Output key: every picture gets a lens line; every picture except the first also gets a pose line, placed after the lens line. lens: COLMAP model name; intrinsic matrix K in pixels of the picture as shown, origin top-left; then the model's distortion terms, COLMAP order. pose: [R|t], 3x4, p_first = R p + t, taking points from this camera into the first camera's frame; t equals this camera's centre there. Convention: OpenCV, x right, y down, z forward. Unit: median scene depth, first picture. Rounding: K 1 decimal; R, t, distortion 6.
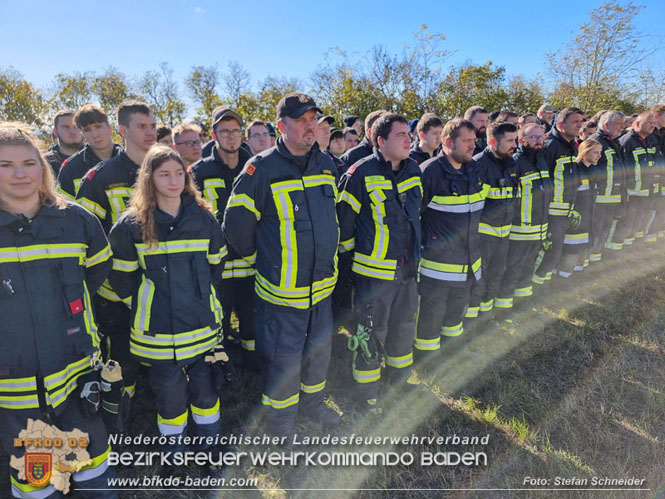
lens RADIAL K [[460.6, 0, 335.3], [0, 460.6, 249.9], [0, 0, 1]] dist [0.059689, -0.033849]
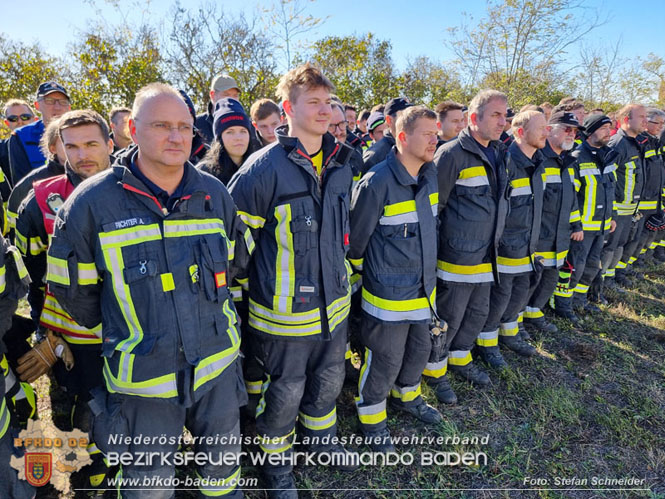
lens RADIAL K [[460.6, 0, 340.9], [0, 460.6, 255.9], [0, 0, 1]] dist [0.059689, -0.033849]
pose [[0.999010, 0.004997, 0.044199, 0.991877], [-0.006280, 0.999562, 0.028915, -0.270842], [-0.044035, -0.029164, 0.998604, 0.966184]]
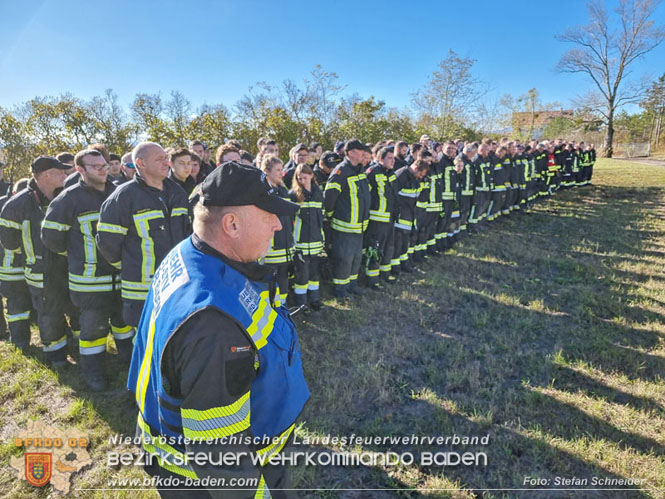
lens RADIAL K [[460.6, 0, 338.9], [0, 460.6, 246.5], [0, 0, 1]] dist [0.059689, -0.033849]
pose [[0.963237, -0.049195, 0.264111, -0.445628], [0.060099, 0.997635, -0.033361, 0.155131], [-0.261845, 0.048008, 0.963915, -0.679448]]
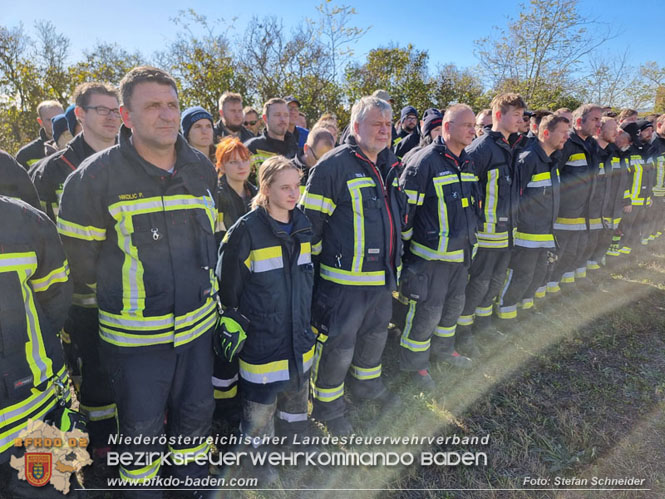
lens RADIAL K [[460.6, 0, 335.9], [0, 460.6, 251.0], [0, 0, 1]] dist [0.059689, -0.033849]
pose [[0.998743, 0.021311, 0.045366, 0.660455], [-0.022151, 0.999591, 0.018091, -0.178303], [-0.044962, -0.019073, 0.998807, 0.637955]]
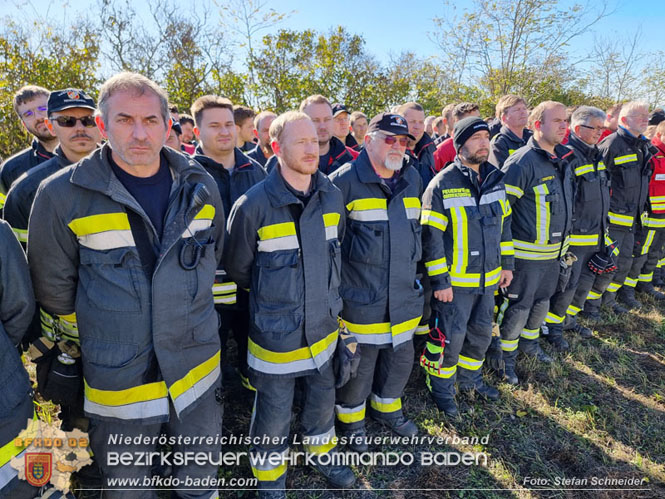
lens RADIAL K [[460.6, 0, 333.1], [0, 460.6, 243.5], [0, 0, 1]] dist [0.059689, -0.033849]
pose [[0.999380, 0.021614, -0.027794, 1.366390], [-0.021475, 0.999755, 0.005298, -0.355716], [0.027902, -0.004698, 0.999600, 1.243457]]
